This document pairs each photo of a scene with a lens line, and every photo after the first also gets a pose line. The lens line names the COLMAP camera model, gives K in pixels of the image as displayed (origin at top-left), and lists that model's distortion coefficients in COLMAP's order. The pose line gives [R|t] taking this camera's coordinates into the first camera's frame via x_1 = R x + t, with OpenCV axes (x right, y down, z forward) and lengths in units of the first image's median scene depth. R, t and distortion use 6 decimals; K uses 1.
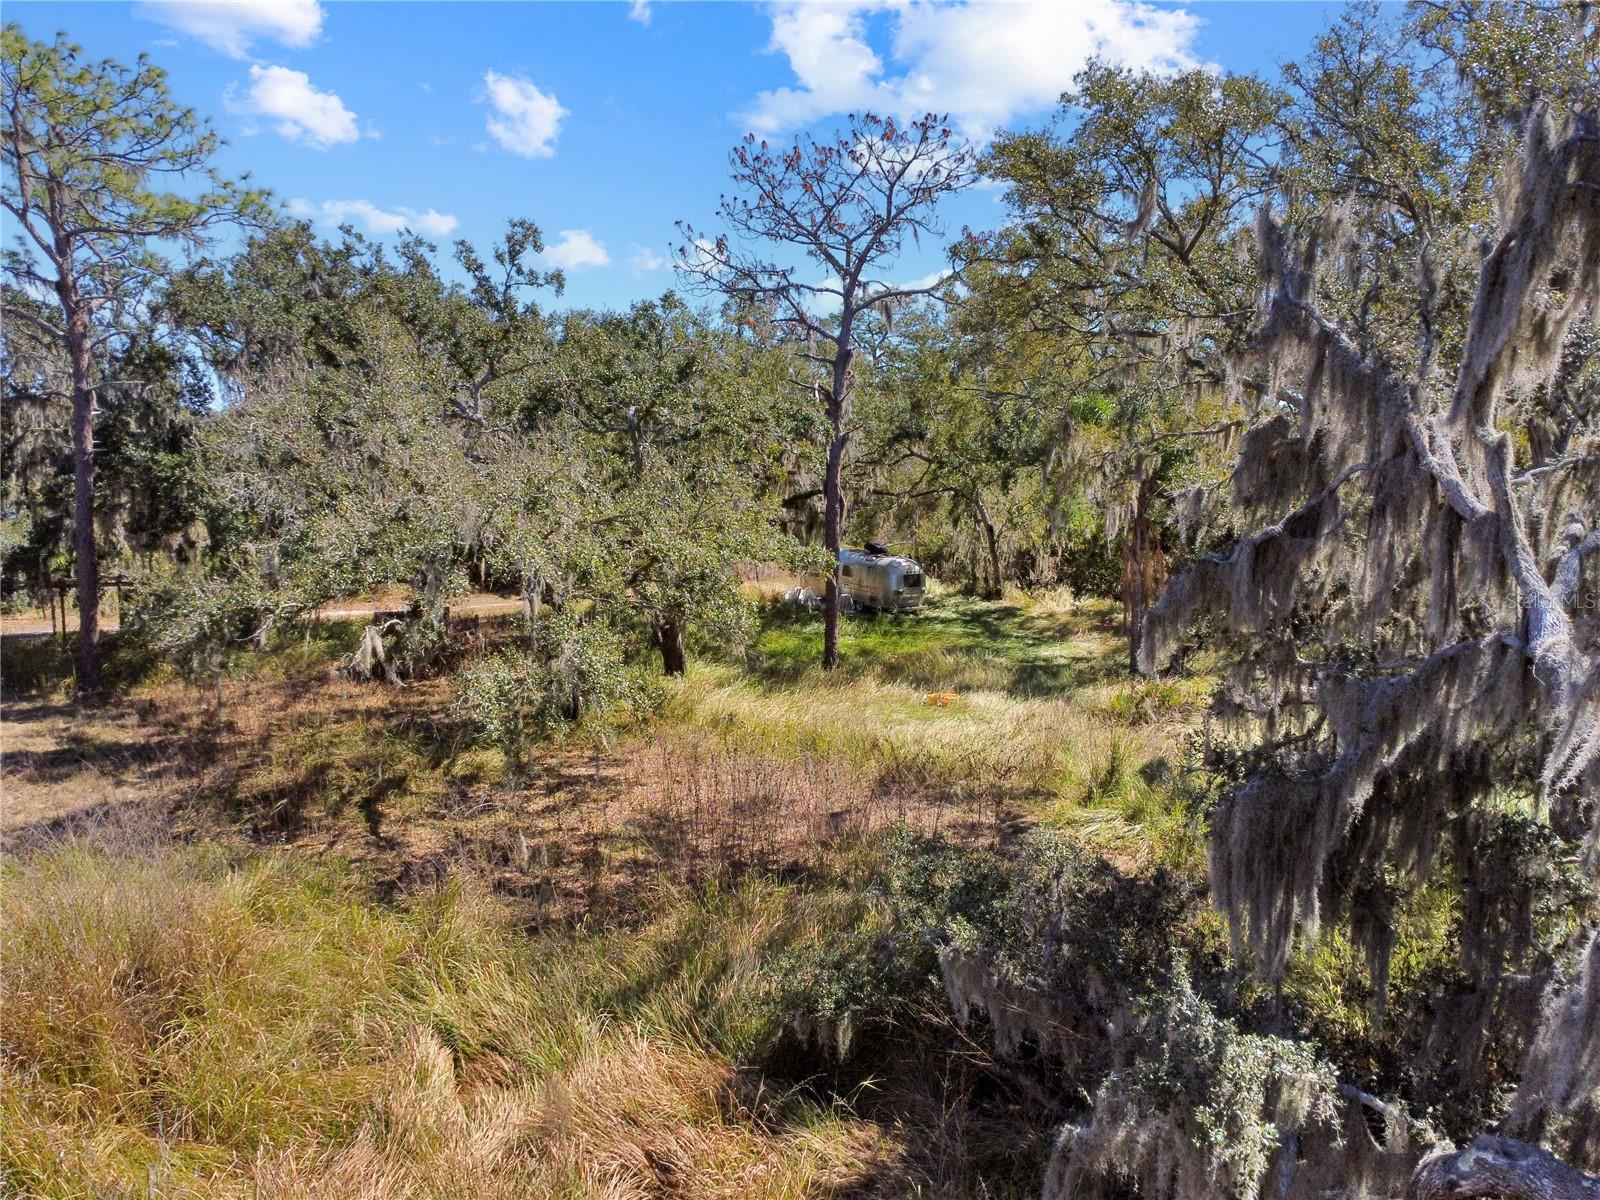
lens RADIAL K [[1192.8, 0, 800.0], [0, 1192.8, 600.0], [0, 0, 1]] dist [0.003679, 0.000442]
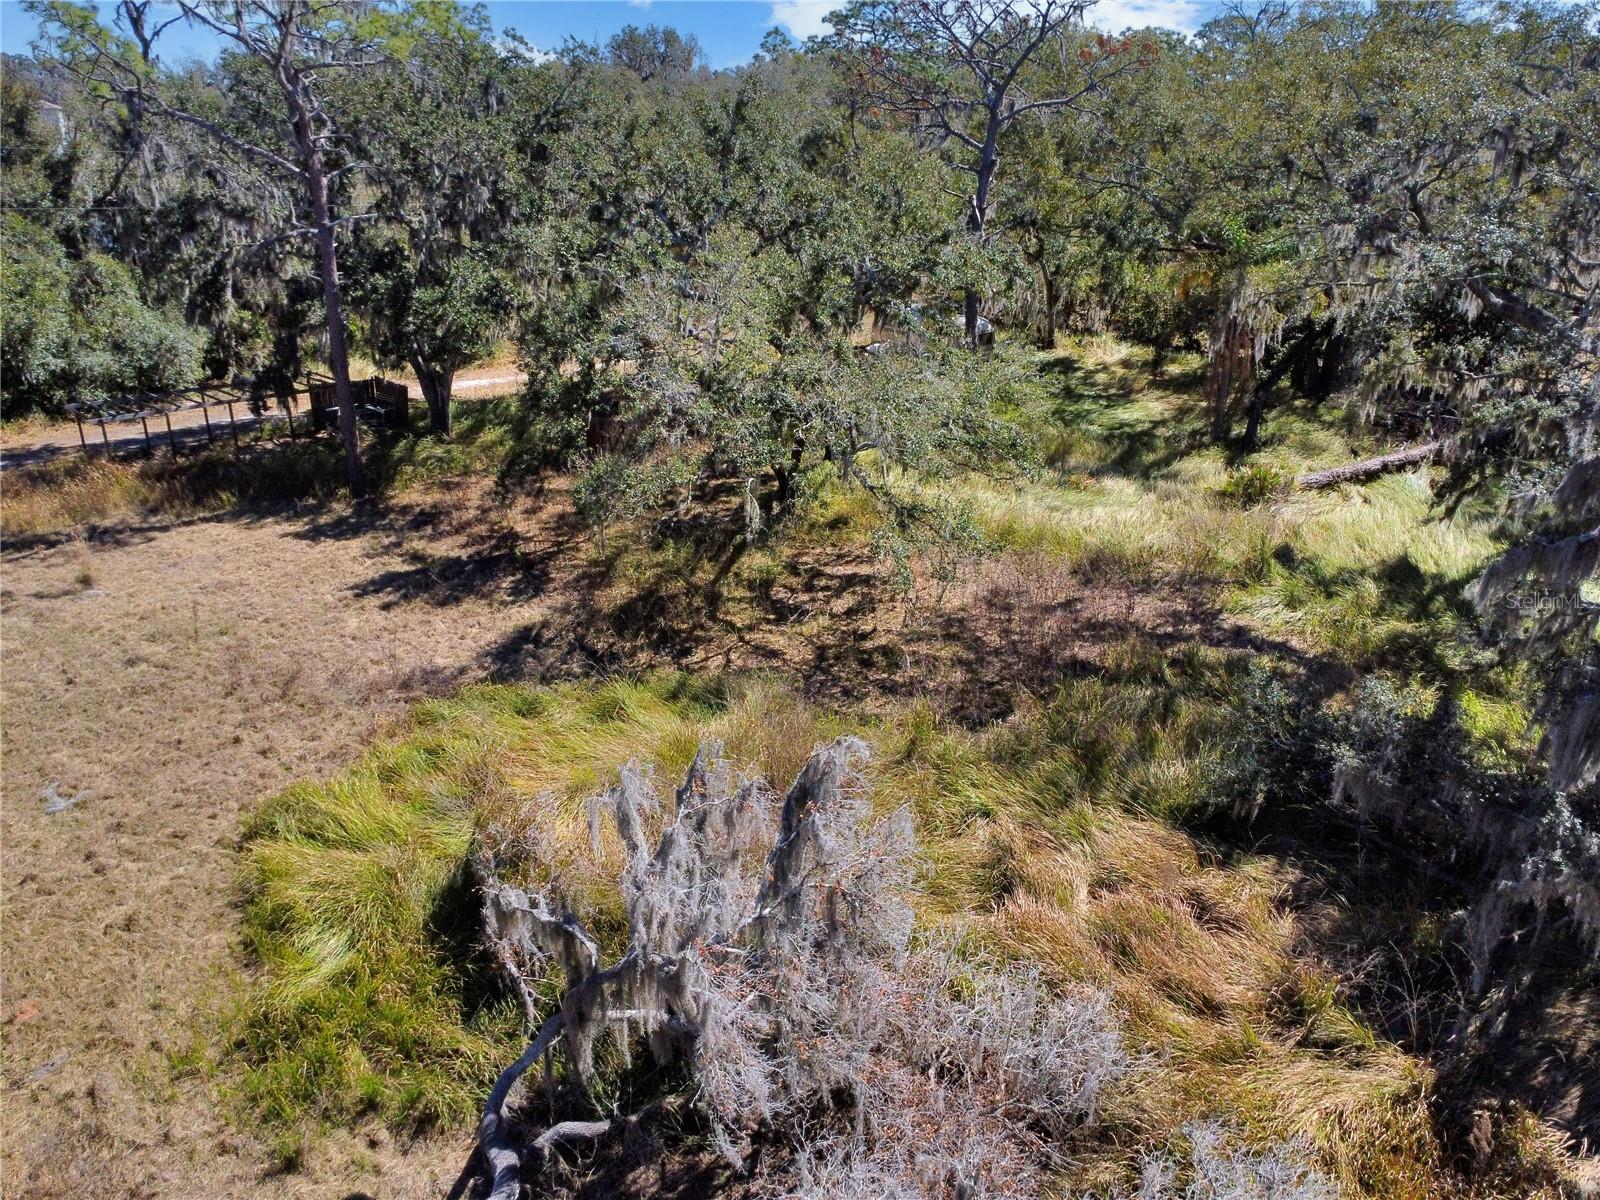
lens RADIAL K [[1192.8, 0, 800.0], [0, 1192.8, 600.0], [0, 0, 1]] dist [0.003679, 0.000442]
pose [[0.996058, -0.037918, 0.080186, -0.279204], [0.014226, 0.960608, 0.277541, -0.148612], [-0.087552, -0.275306, 0.957362, -0.171307]]
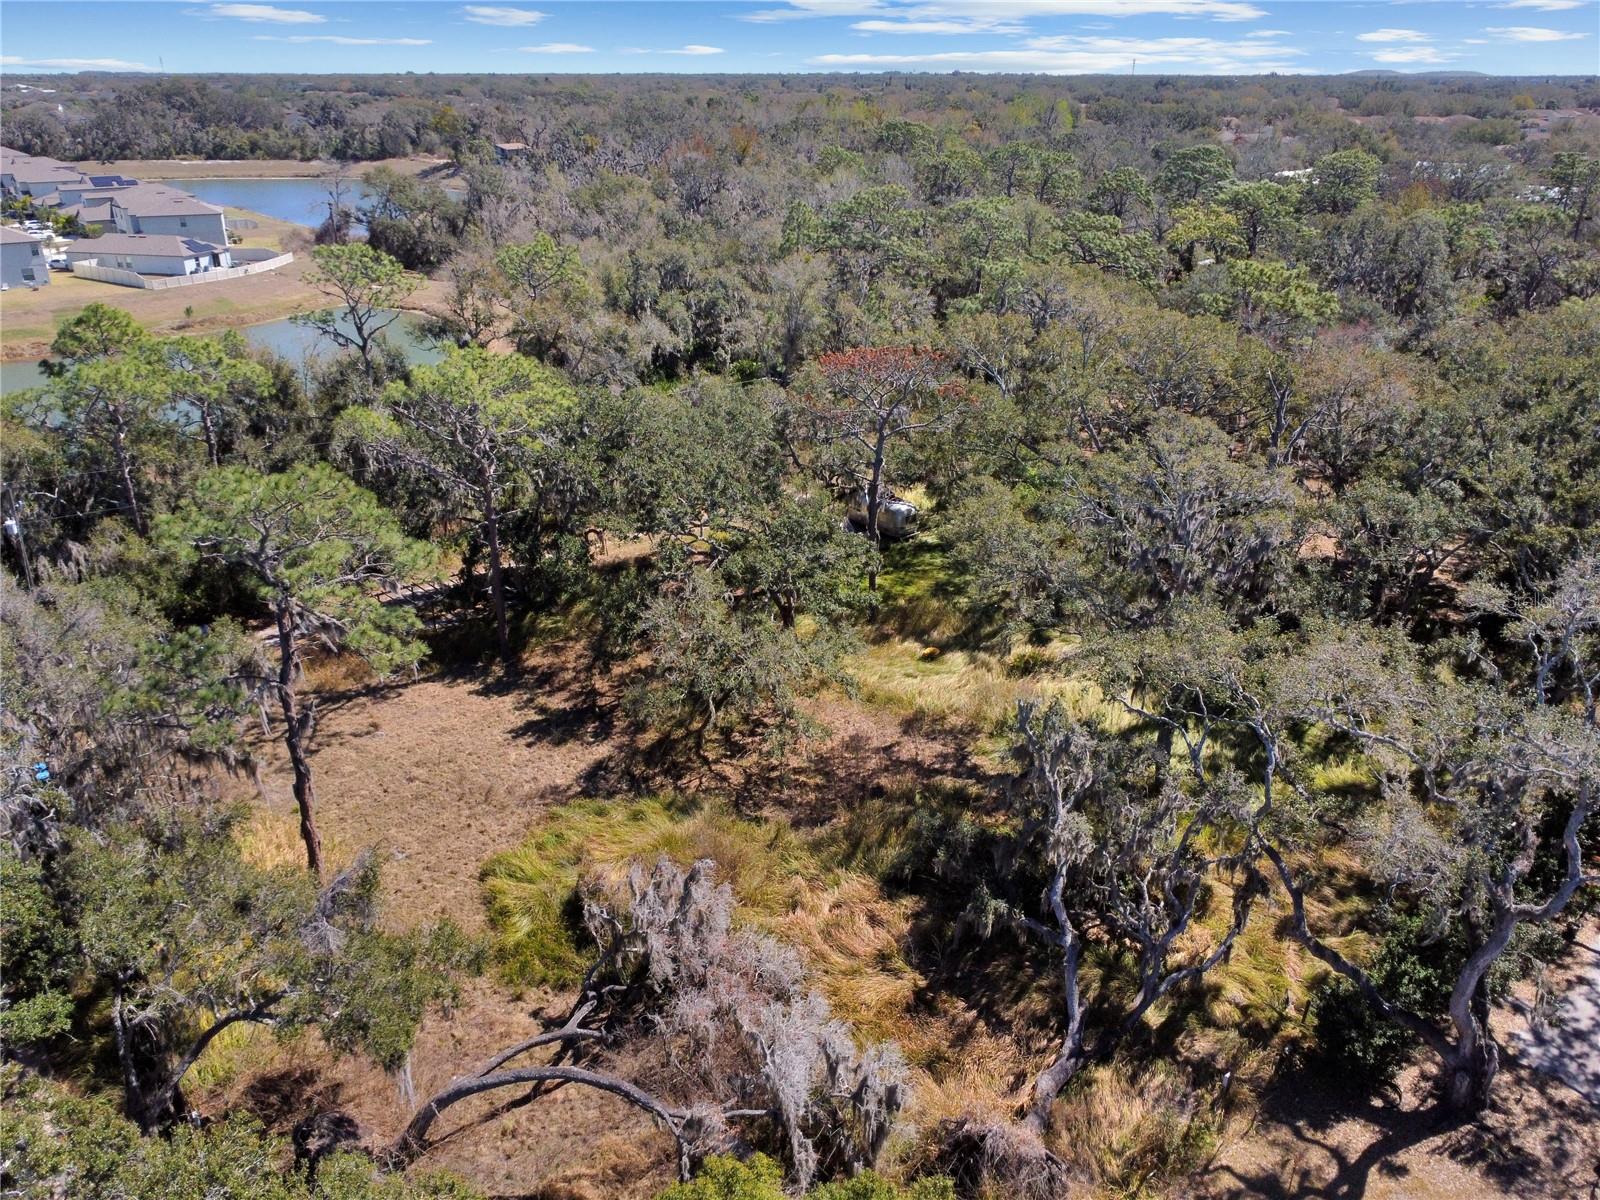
lens RADIAL K [[1195.3, 0, 800.0], [0, 1195.3, 600.0], [0, 0, 1]] dist [-0.003843, -0.007991]
pose [[0.999498, -0.026353, 0.017581, -0.141099], [0.019960, 0.954833, 0.296473, -0.636003], [-0.024600, -0.295973, 0.954879, -0.935700]]
